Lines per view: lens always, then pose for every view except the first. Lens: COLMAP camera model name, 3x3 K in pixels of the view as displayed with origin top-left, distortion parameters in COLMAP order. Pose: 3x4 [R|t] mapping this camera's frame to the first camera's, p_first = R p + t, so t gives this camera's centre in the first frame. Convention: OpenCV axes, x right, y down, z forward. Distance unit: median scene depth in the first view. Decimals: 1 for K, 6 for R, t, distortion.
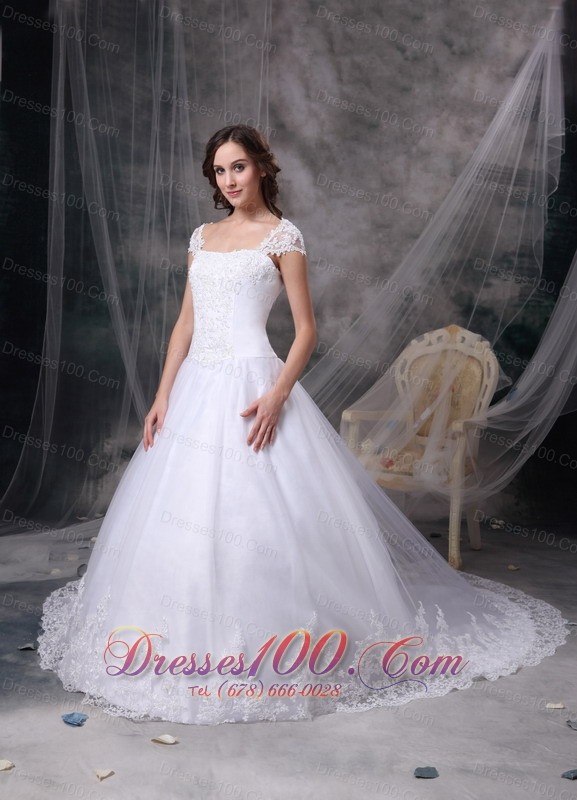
lens RADIAL K [[1155.8, 0, 288.5], [0, 1155.8, 400.0], [0, 0, 1]] dist [-0.024806, -0.060609]
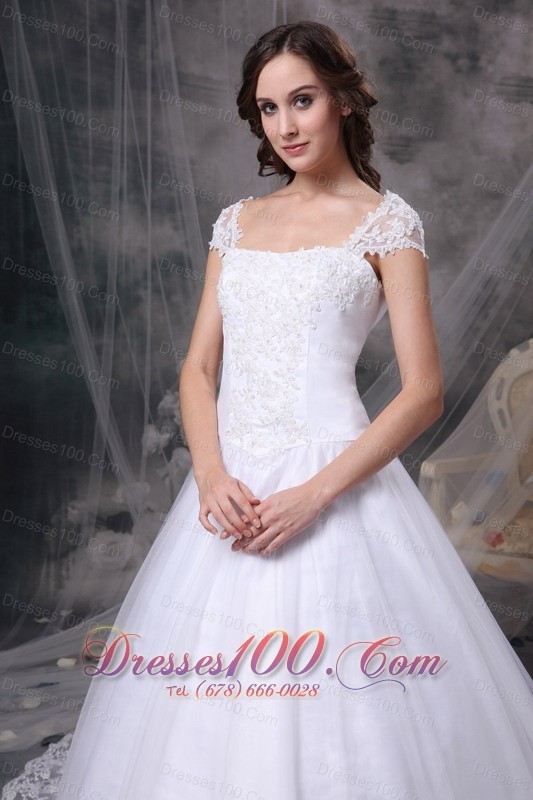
lens RADIAL K [[1309.8, 0, 267.2], [0, 1309.8, 422.6], [0, 0, 1]] dist [0.061851, 0.191688]
pose [[0.999139, -0.041385, 0.002791, -0.044559], [0.041262, 0.998533, 0.035070, -0.044460], [-0.004238, -0.034925, 0.999381, 0.231861]]
